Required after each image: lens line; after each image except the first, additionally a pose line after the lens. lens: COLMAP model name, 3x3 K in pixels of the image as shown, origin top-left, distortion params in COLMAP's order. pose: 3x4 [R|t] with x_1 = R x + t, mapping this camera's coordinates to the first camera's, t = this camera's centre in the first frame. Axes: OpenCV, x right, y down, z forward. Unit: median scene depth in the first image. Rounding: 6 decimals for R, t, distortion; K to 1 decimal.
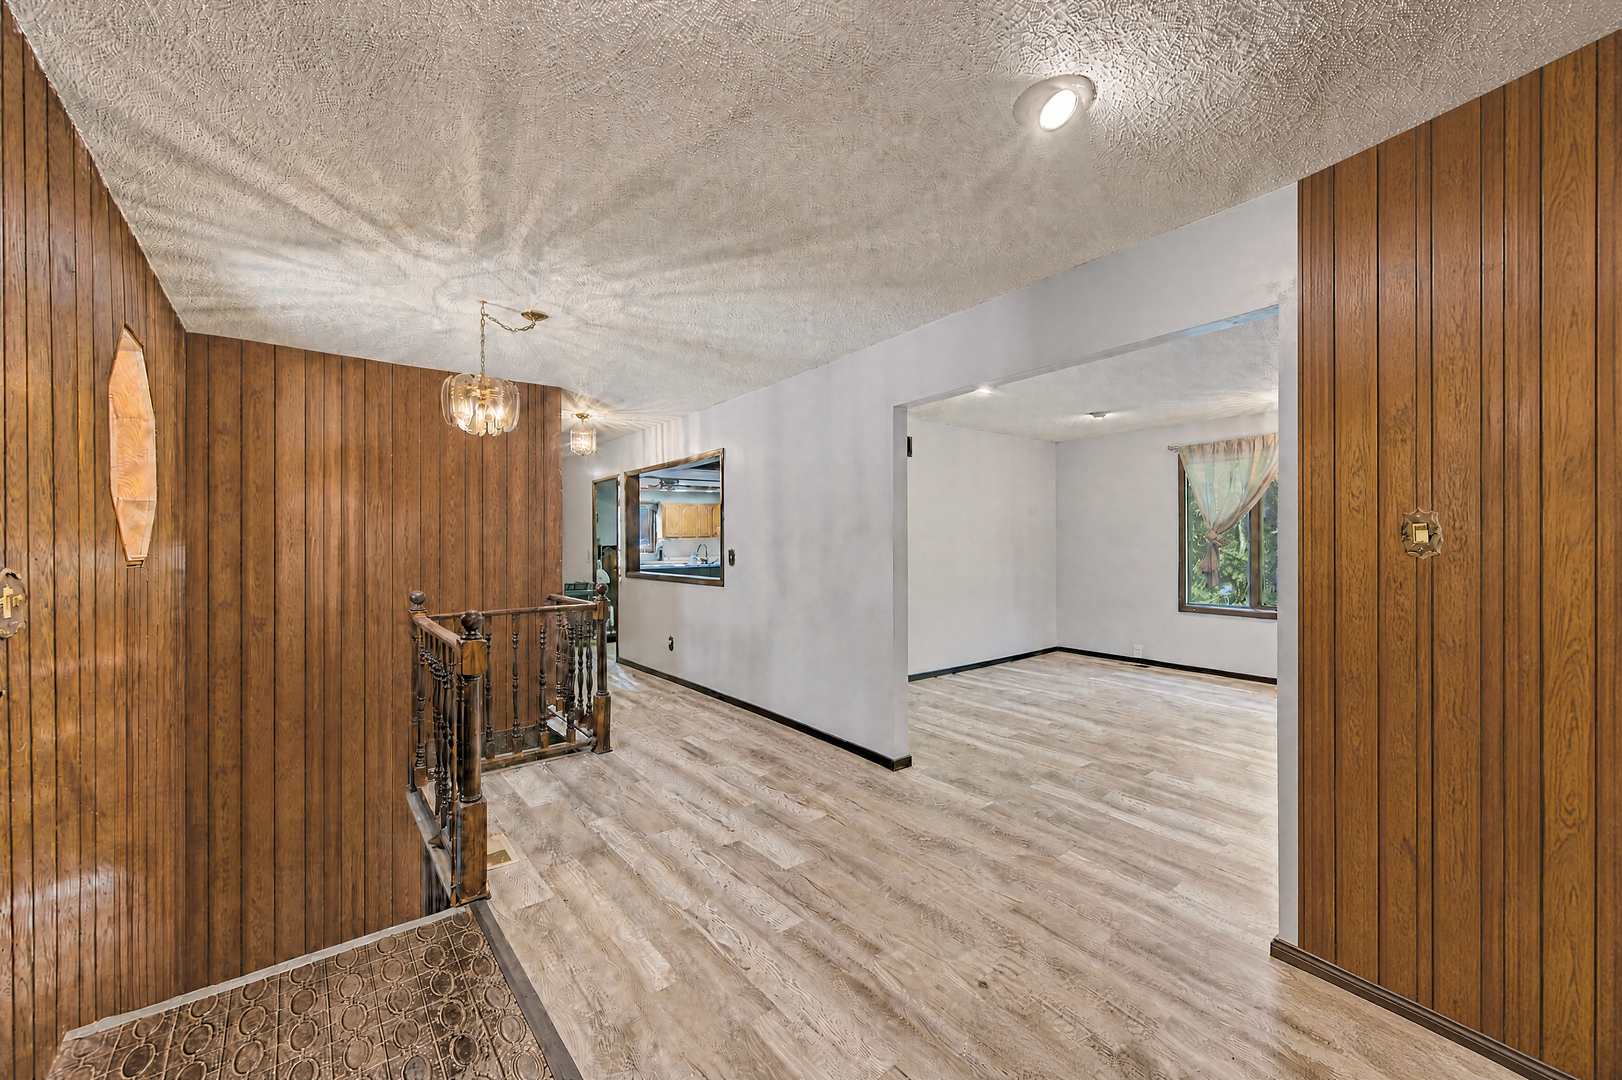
lens RADIAL K [[643.2, 0, 811.4], [0, 643.2, 544.1], [0, 0, 1]] dist [0.000814, -0.000226]
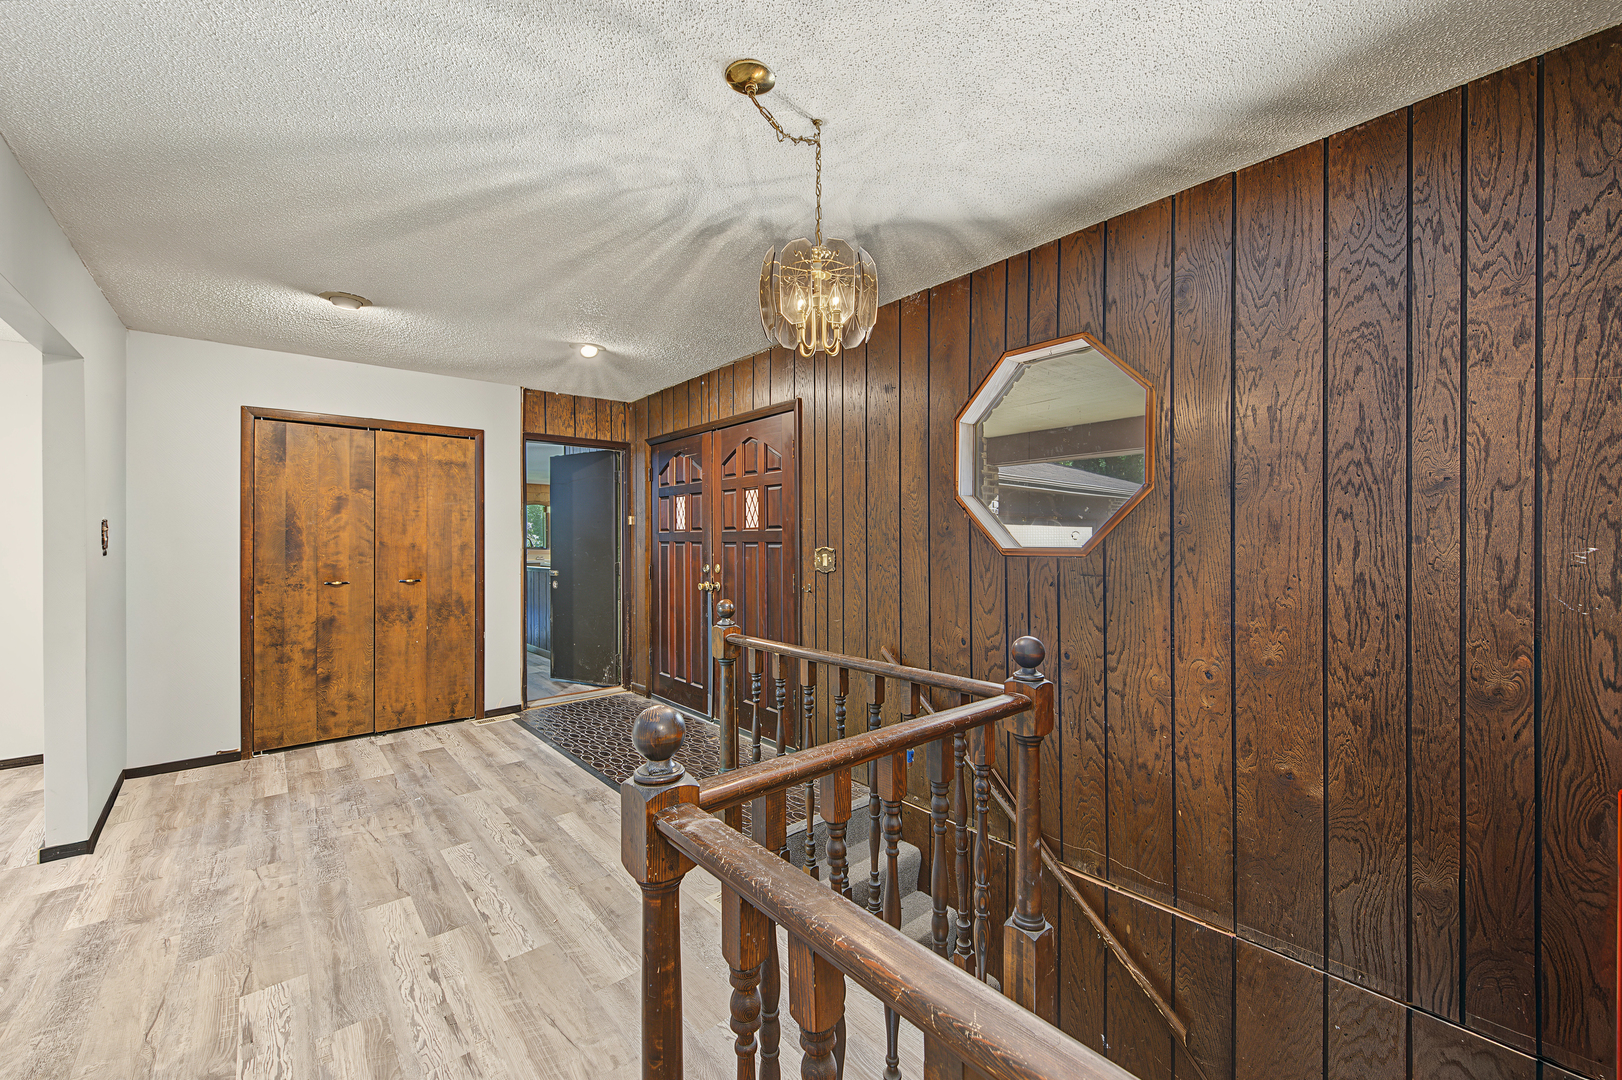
lens RADIAL K [[632.1, 0, 803.8], [0, 632.1, 545.8], [0, 0, 1]] dist [0.002728, 0.000124]
pose [[-0.999437, 0.009260, -0.032263, -0.606908], [0.008745, 0.999833, 0.016071, -0.006161], [0.032406, 0.015780, -0.999350, 2.008445]]
